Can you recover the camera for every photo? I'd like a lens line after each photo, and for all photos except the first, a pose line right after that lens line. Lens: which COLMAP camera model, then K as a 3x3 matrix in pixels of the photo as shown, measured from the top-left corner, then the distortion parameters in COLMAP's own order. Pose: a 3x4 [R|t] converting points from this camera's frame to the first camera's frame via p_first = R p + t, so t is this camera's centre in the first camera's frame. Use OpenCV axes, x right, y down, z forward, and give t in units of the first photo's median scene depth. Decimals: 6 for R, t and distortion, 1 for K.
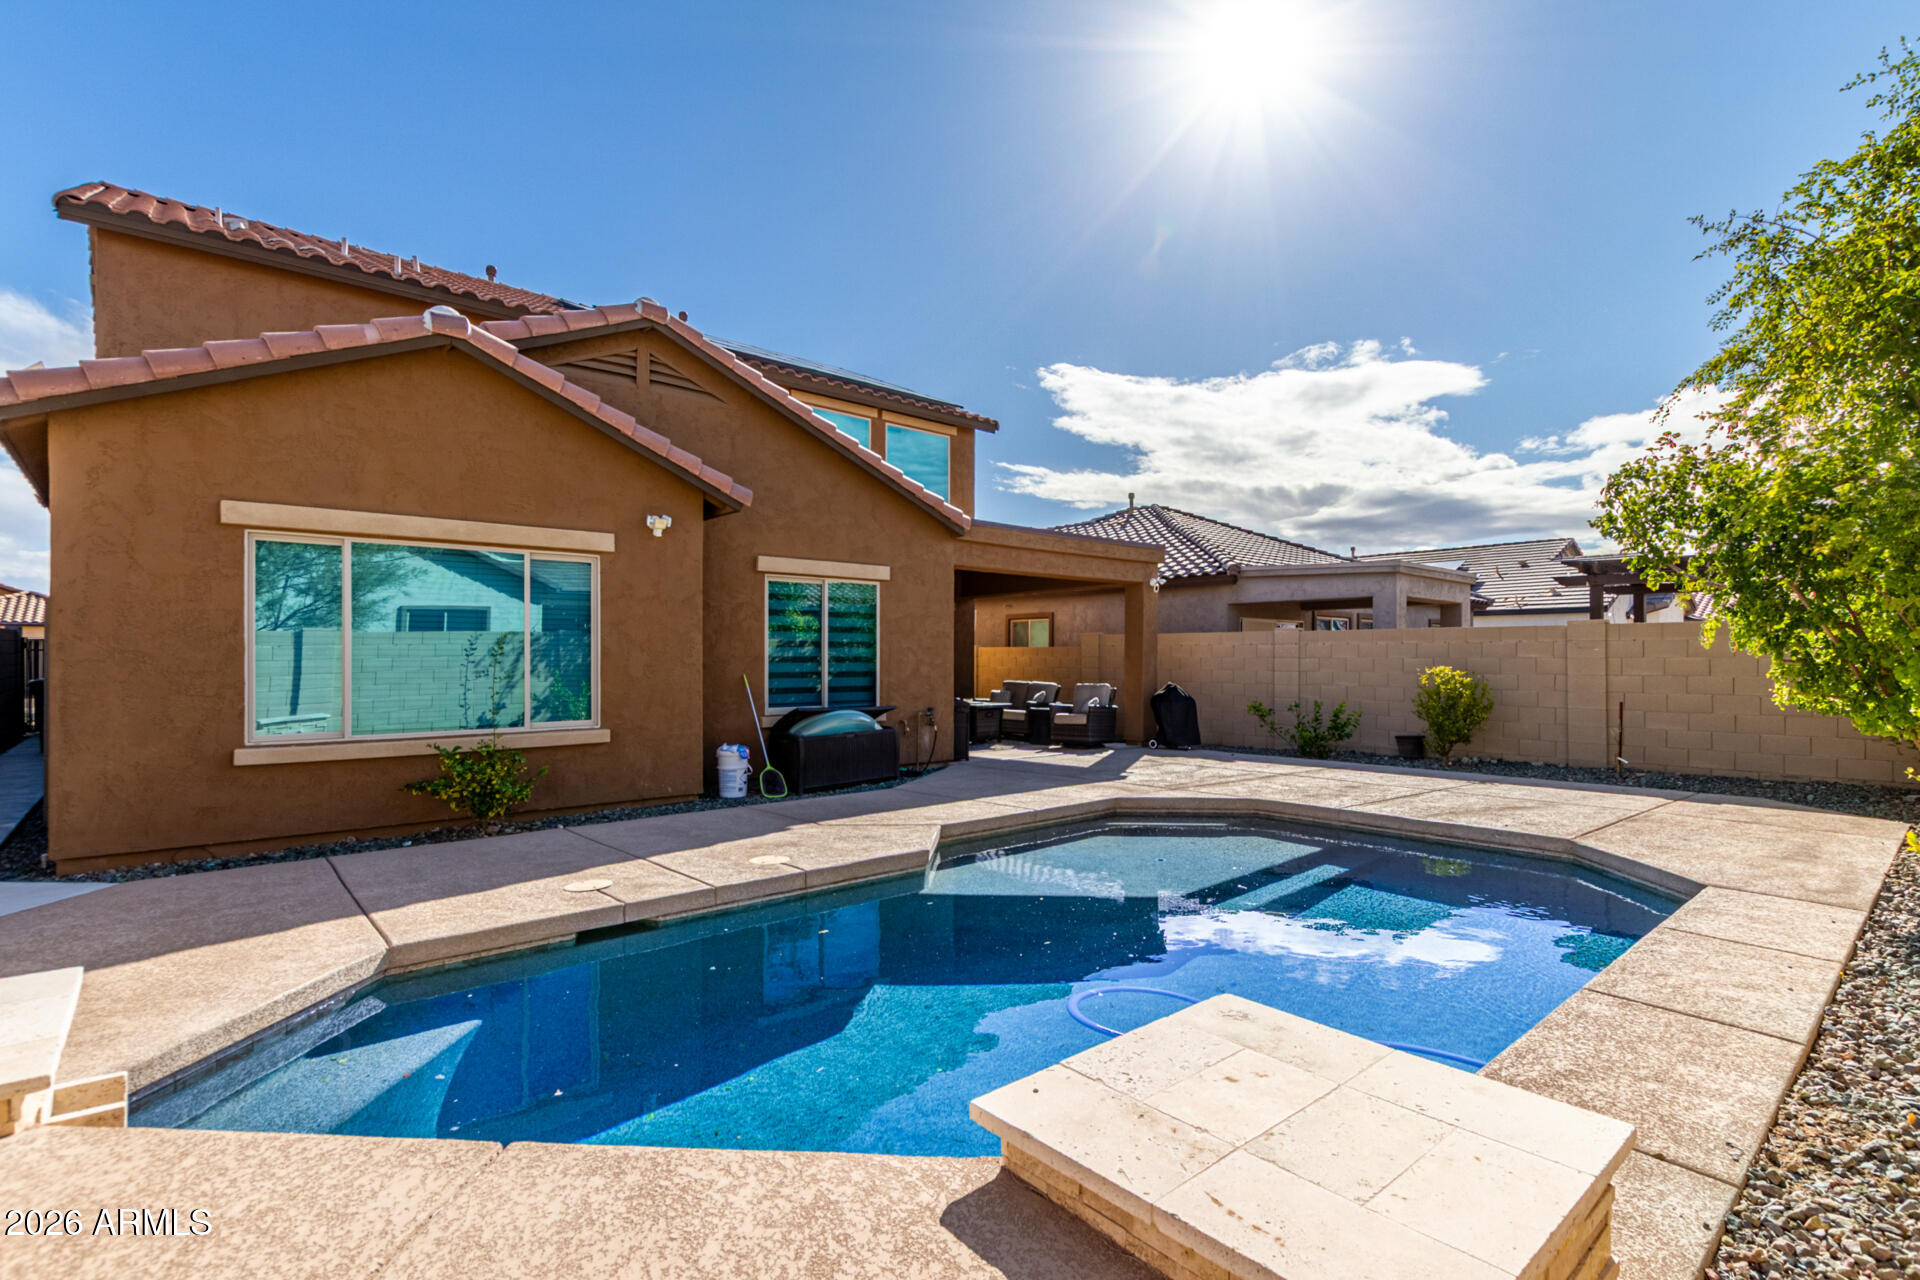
lens RADIAL K [[896.9, 0, 964.9], [0, 896.9, 656.3], [0, 0, 1]] dist [0.000614, -0.000640]
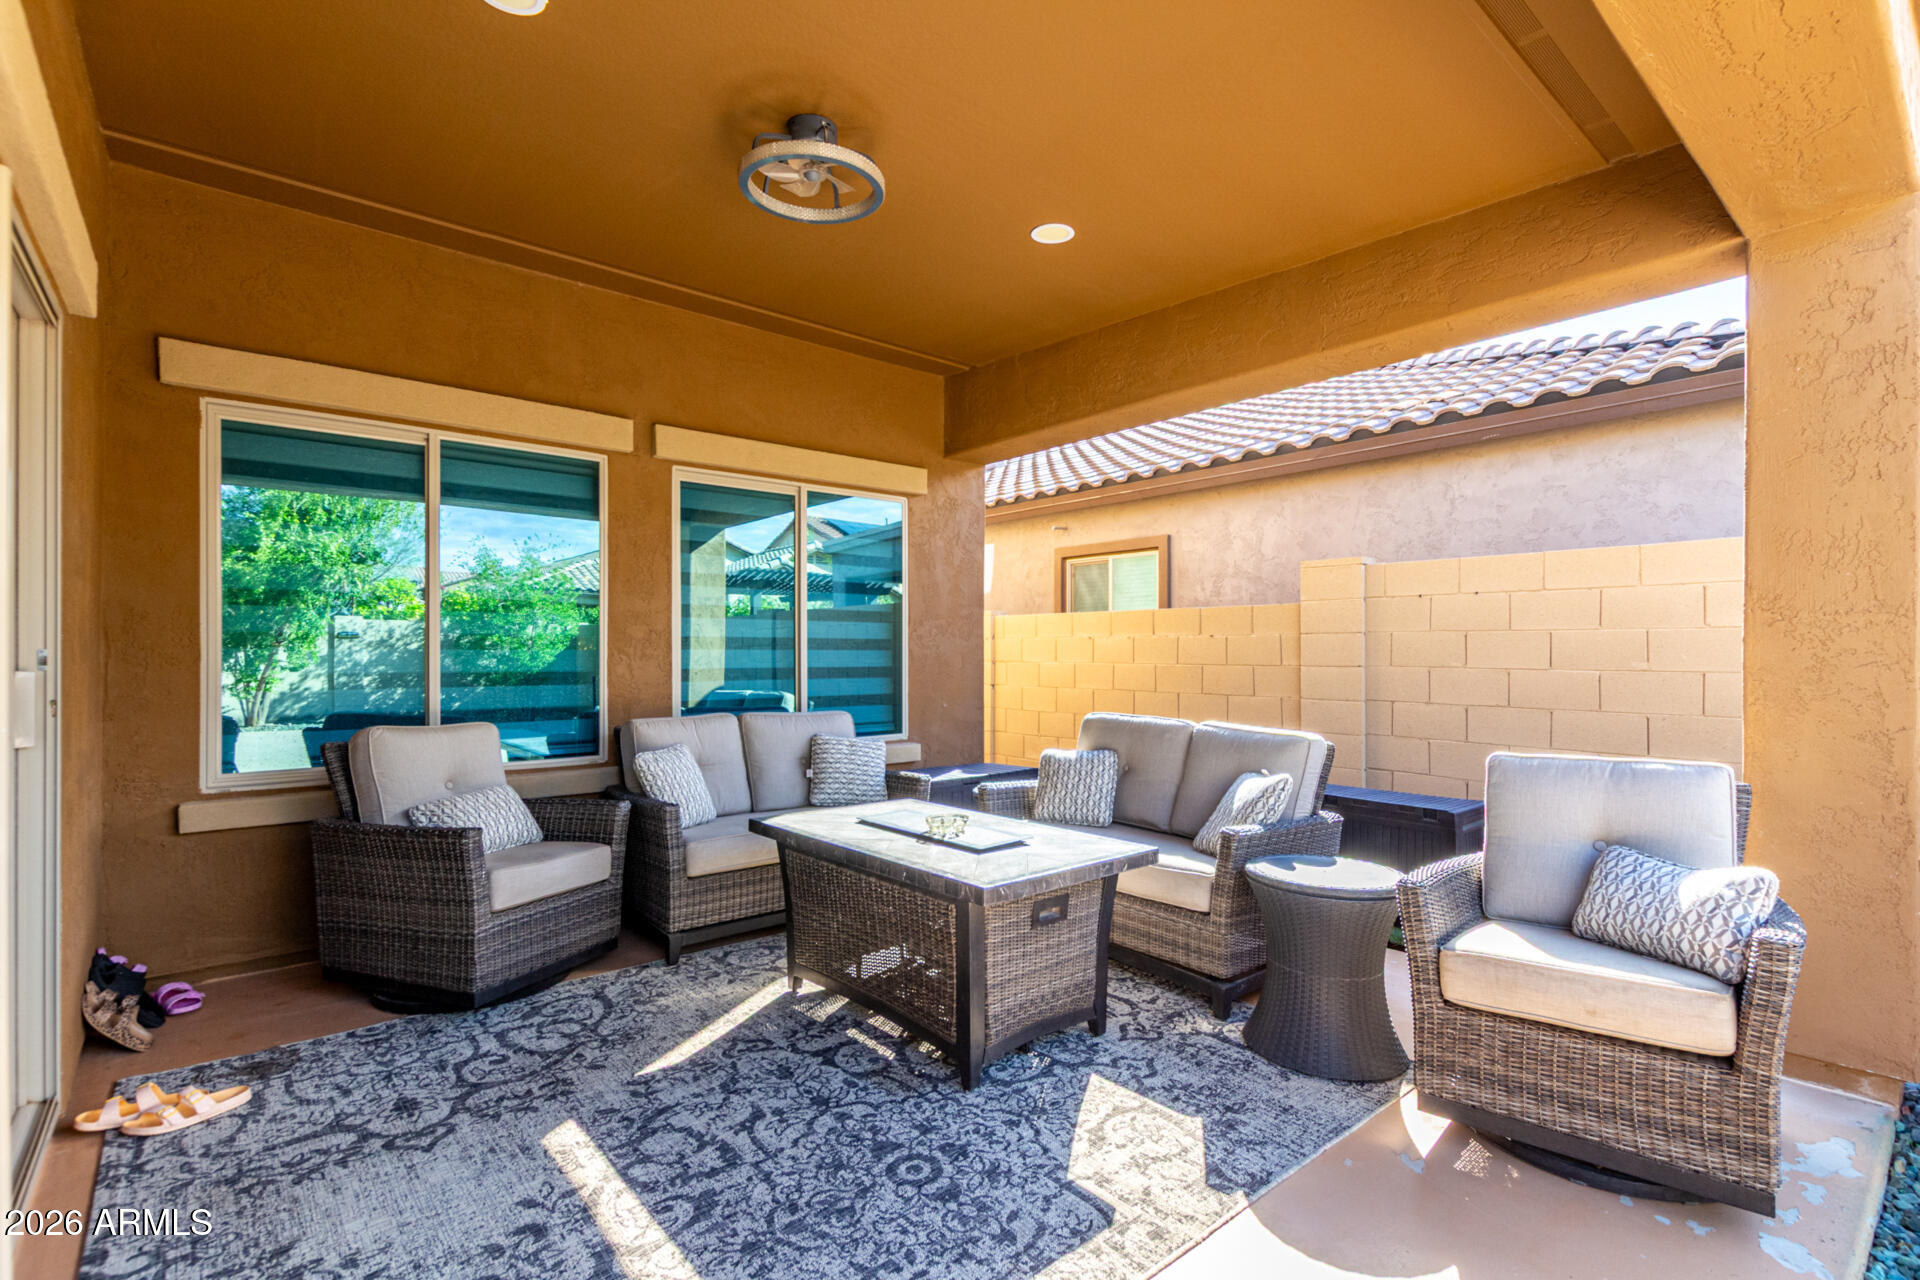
lens RADIAL K [[896.9, 0, 964.9], [0, 896.9, 656.3], [0, 0, 1]] dist [0.000614, -0.000640]
pose [[0.999861, 0.001132, -0.016617, 0.009712], [-0.000924, 0.999921, 0.012551, 0.006038], [0.016630, -0.012534, 0.999783, 0.850508]]
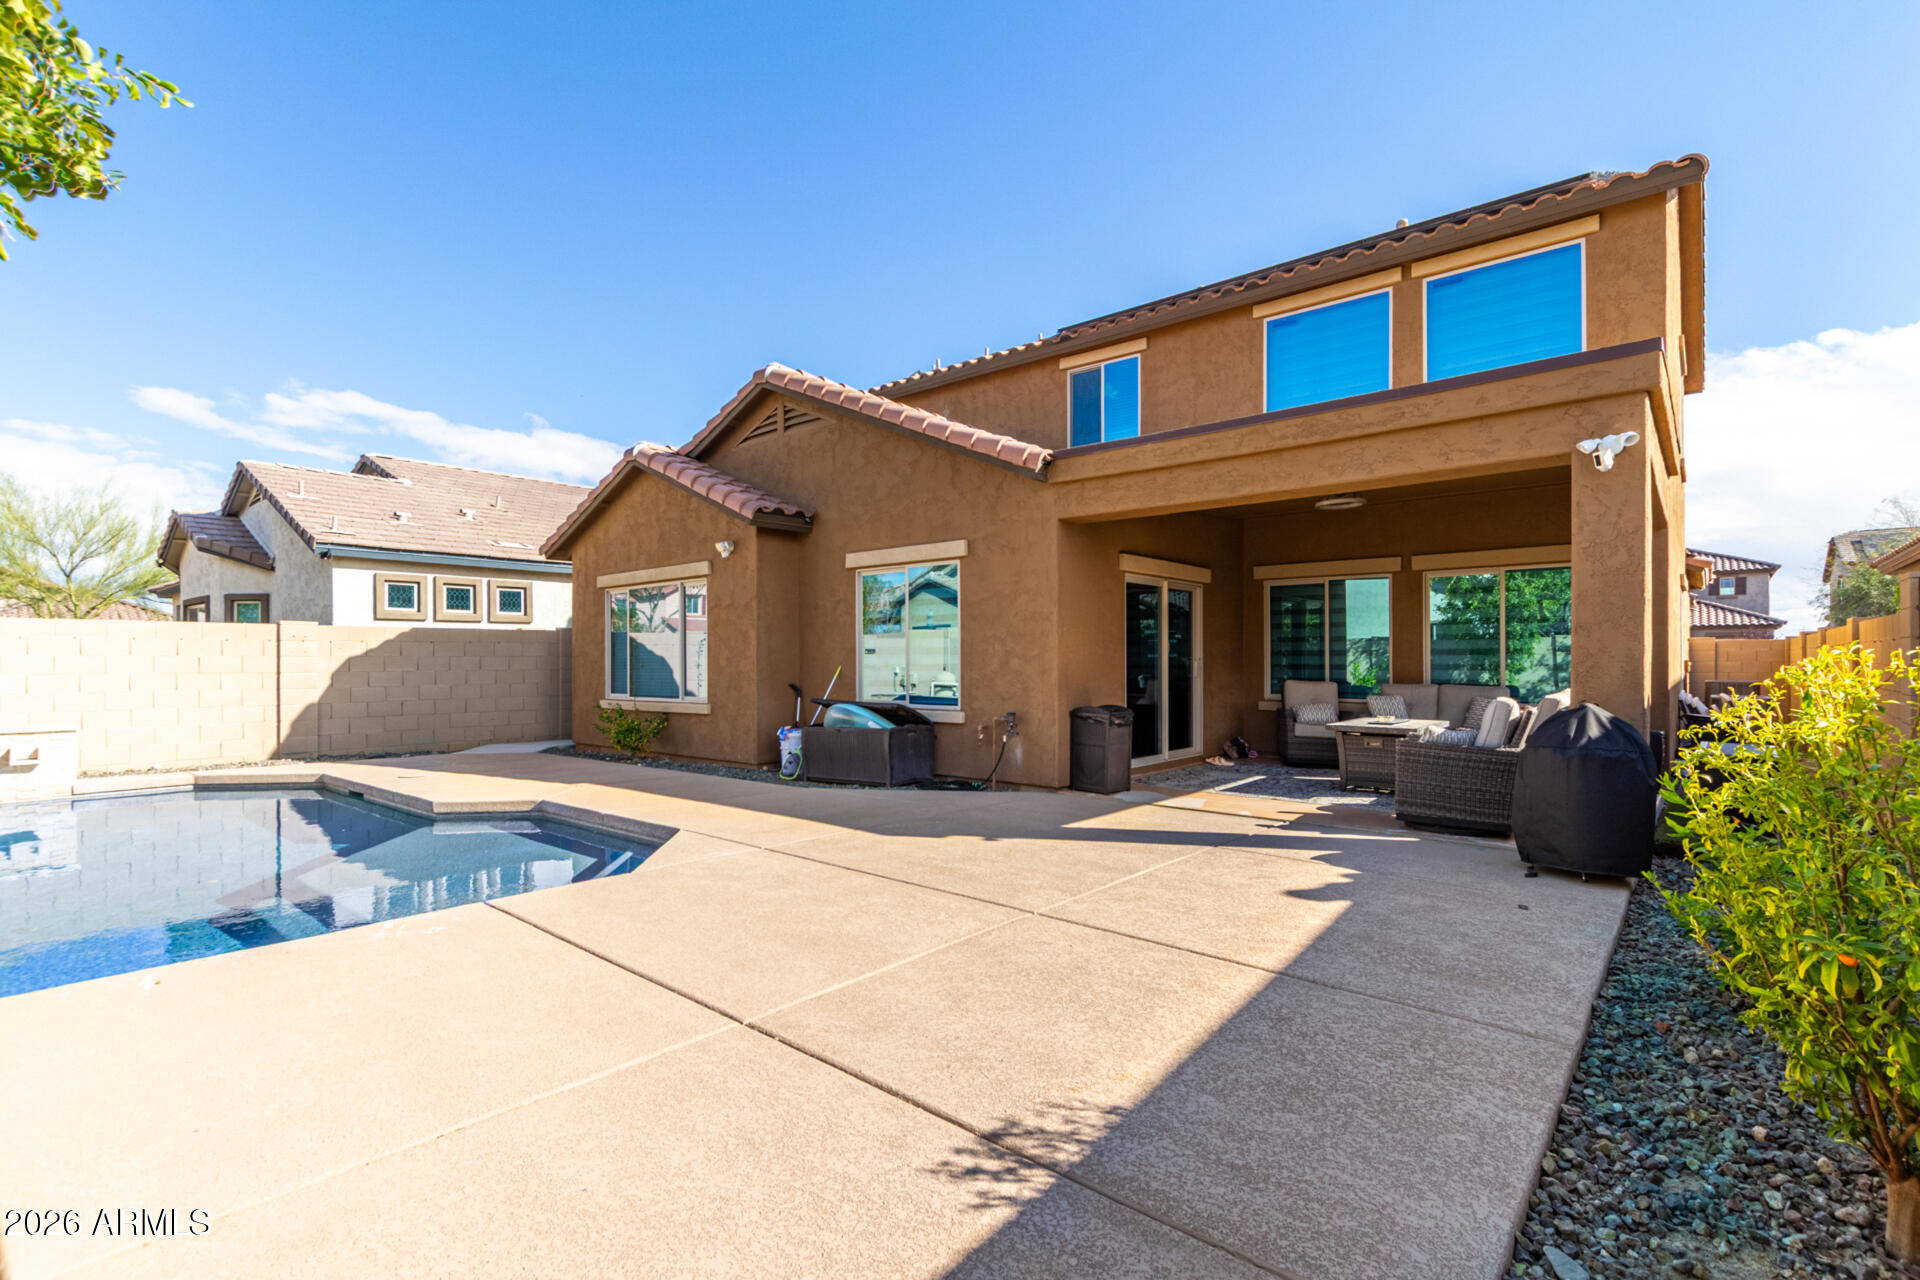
lens RADIAL K [[896.9, 0, 964.9], [0, 896.9, 656.3], [0, 0, 1]] dist [0.000614, -0.000640]
pose [[0.140325, -0.007344, -0.990078, 0.591719], [0.006731, 0.999956, -0.006464, 0.011462], [0.990083, -0.005757, 0.140369, 0.700328]]
